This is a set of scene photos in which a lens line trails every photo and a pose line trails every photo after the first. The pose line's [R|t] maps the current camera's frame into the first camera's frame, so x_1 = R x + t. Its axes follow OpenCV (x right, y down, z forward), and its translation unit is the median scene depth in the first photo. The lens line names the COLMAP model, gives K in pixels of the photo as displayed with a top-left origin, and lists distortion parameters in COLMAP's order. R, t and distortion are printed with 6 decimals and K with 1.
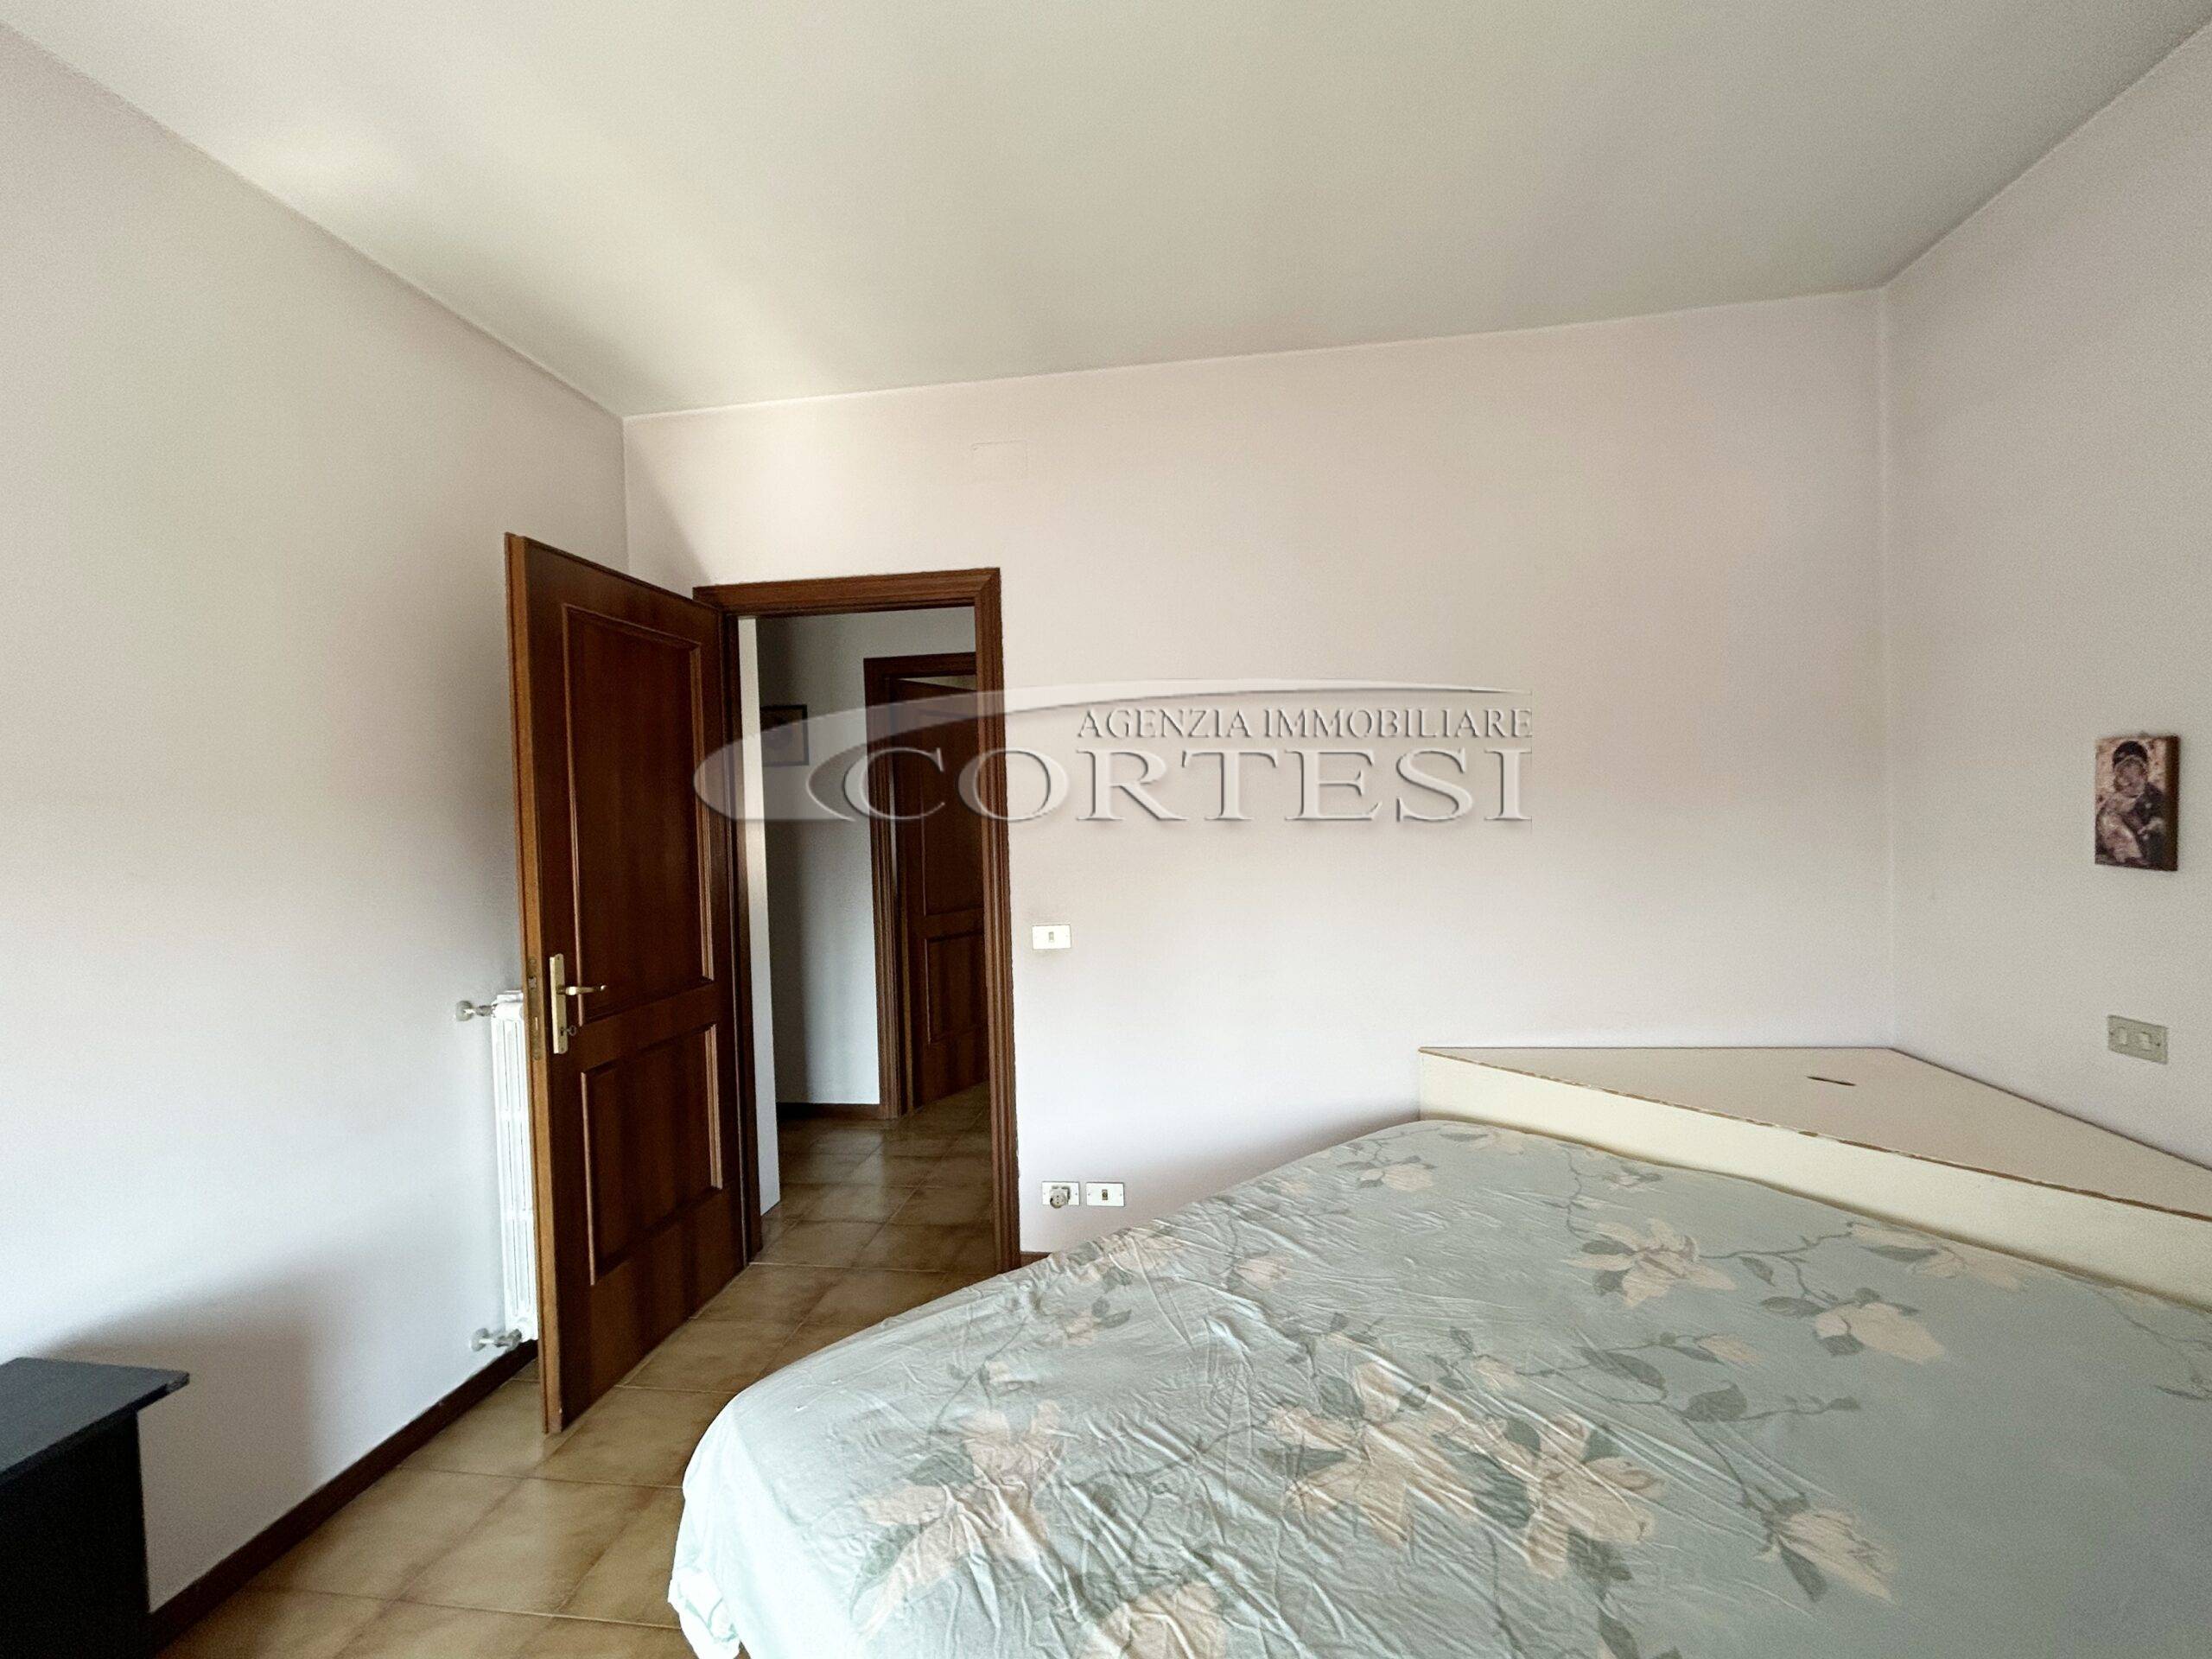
lens RADIAL K [[944.5, 0, 1114.1], [0, 944.5, 833.6], [0, 0, 1]] dist [-0.010395, 0.010061]
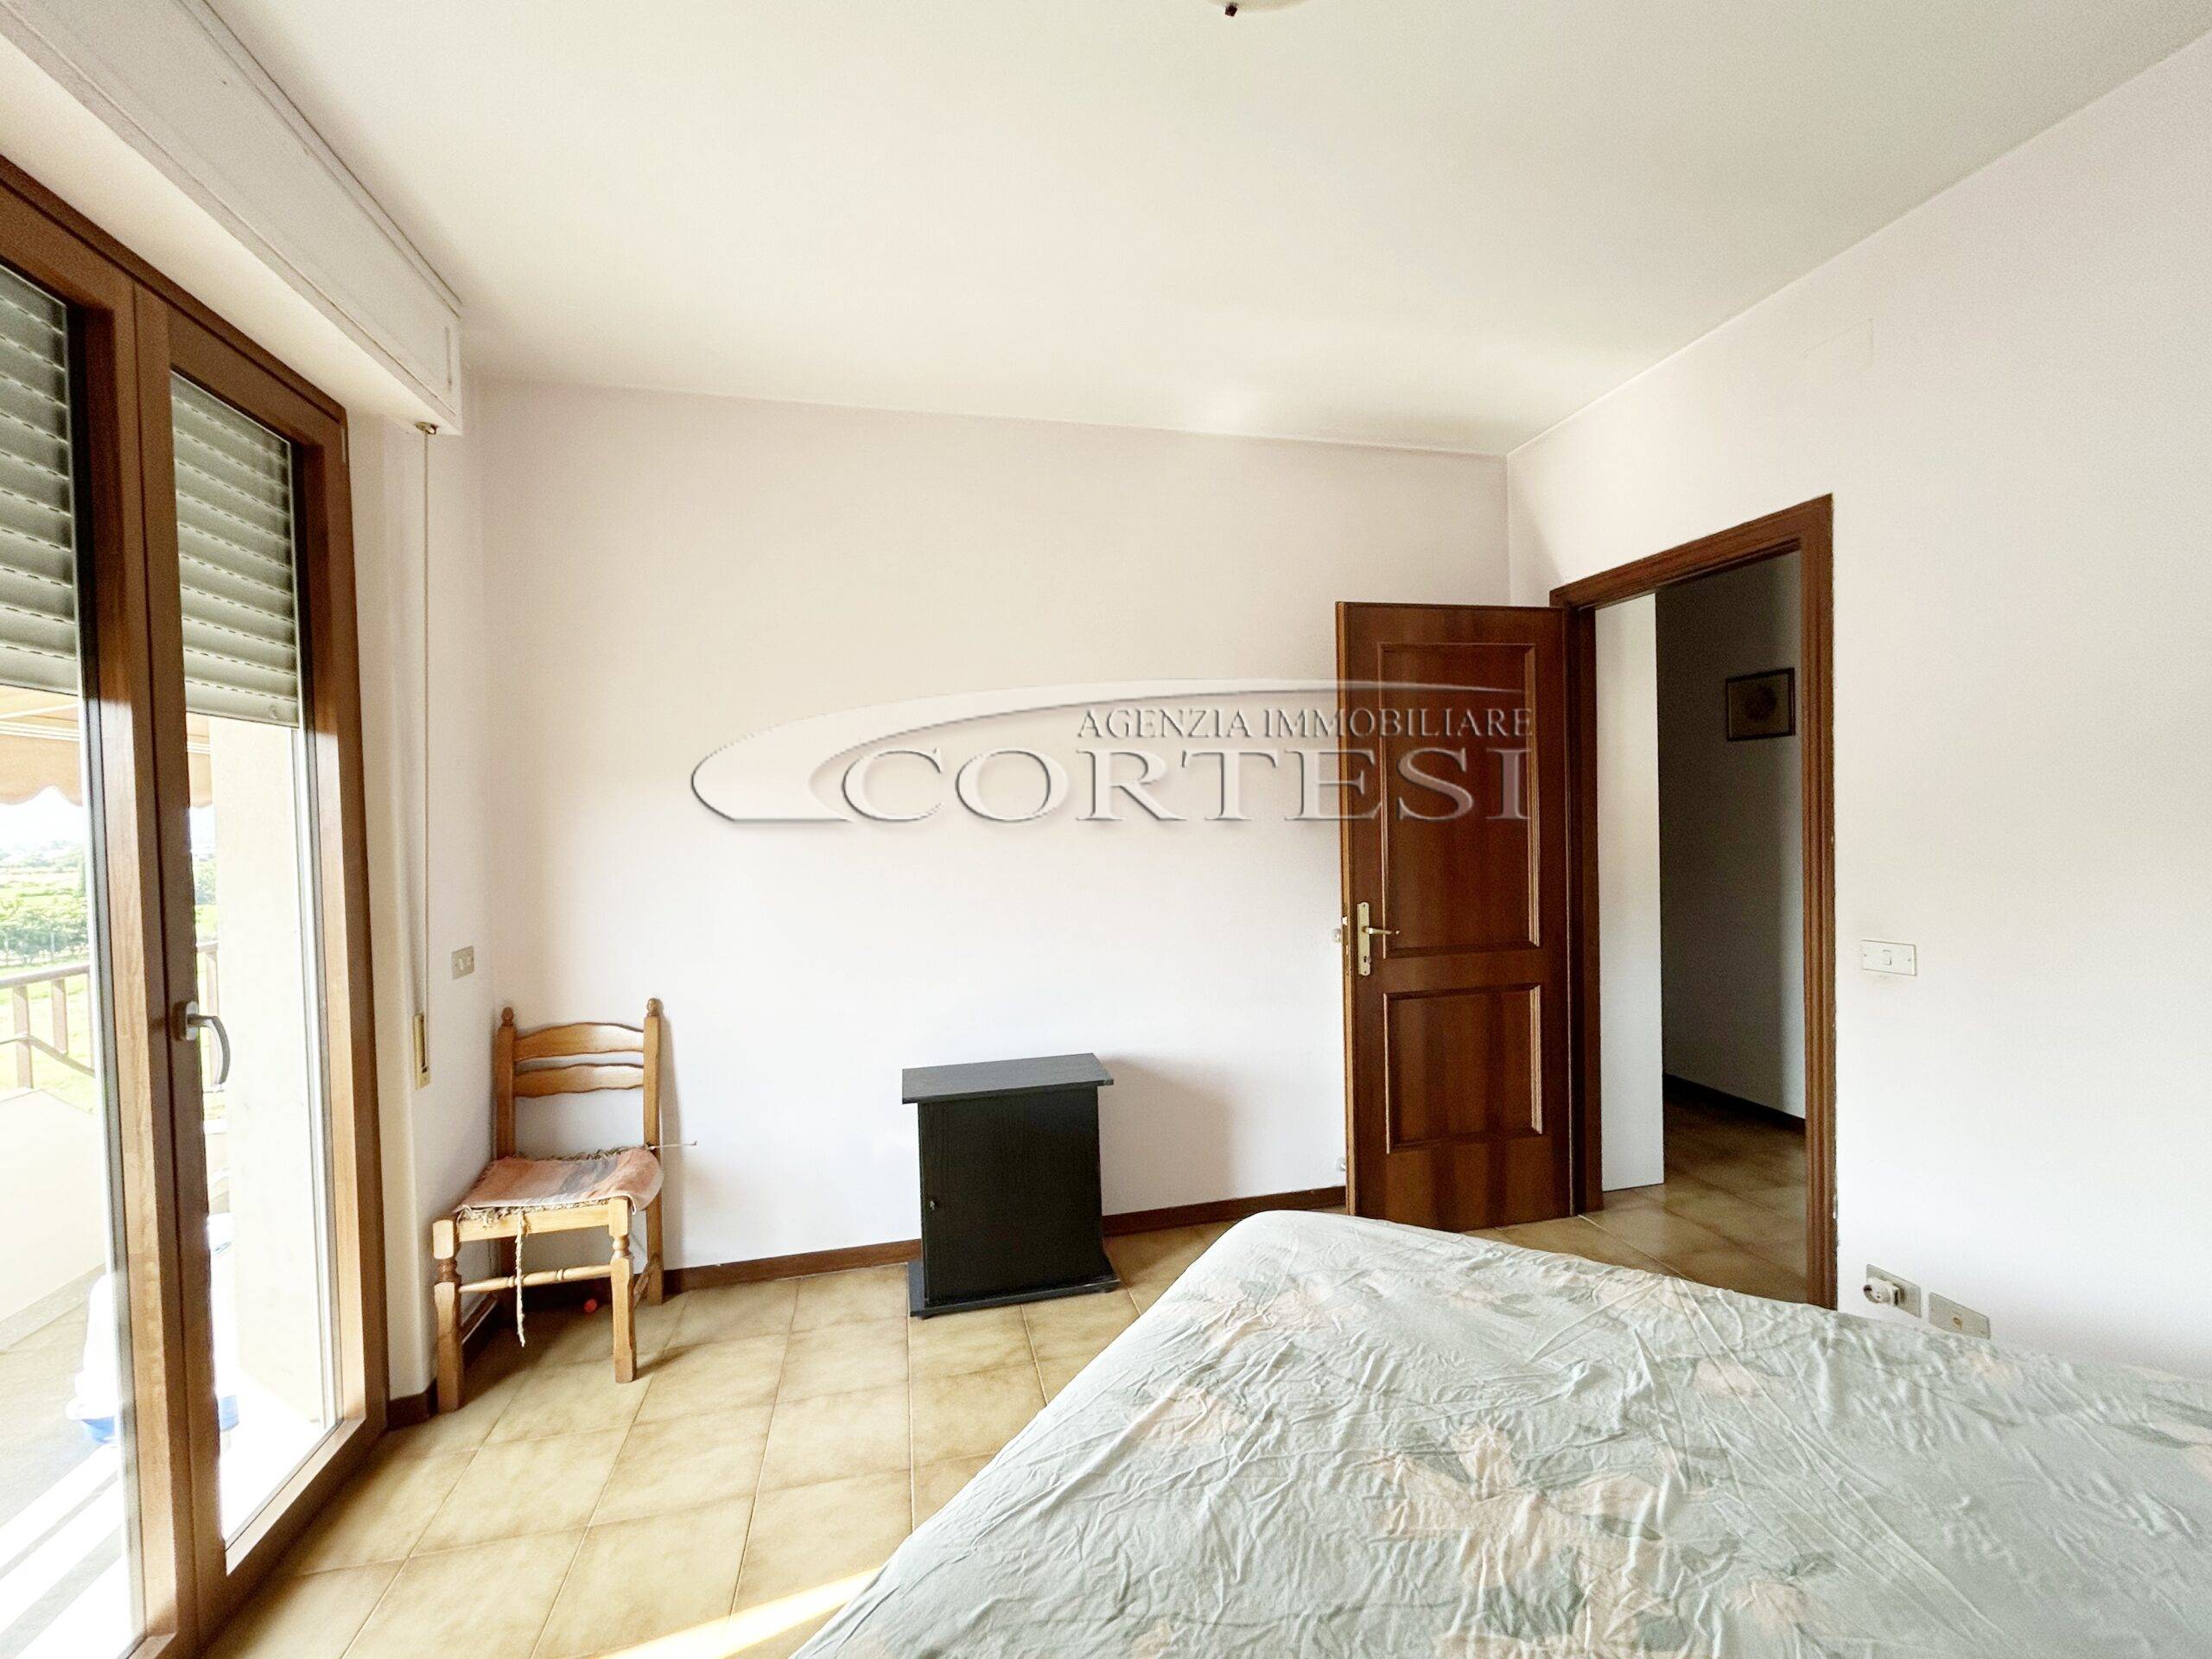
lens RADIAL K [[930.3, 0, 1110.8], [0, 930.3, 837.4], [0, 0, 1]] dist [0.000116, 0.000826]
pose [[0.356103, 0.043441, -0.933436, 0.734657], [-0.005595, 0.999000, 0.044357, -0.033692], [0.934430, -0.010573, 0.355990, 0.239654]]
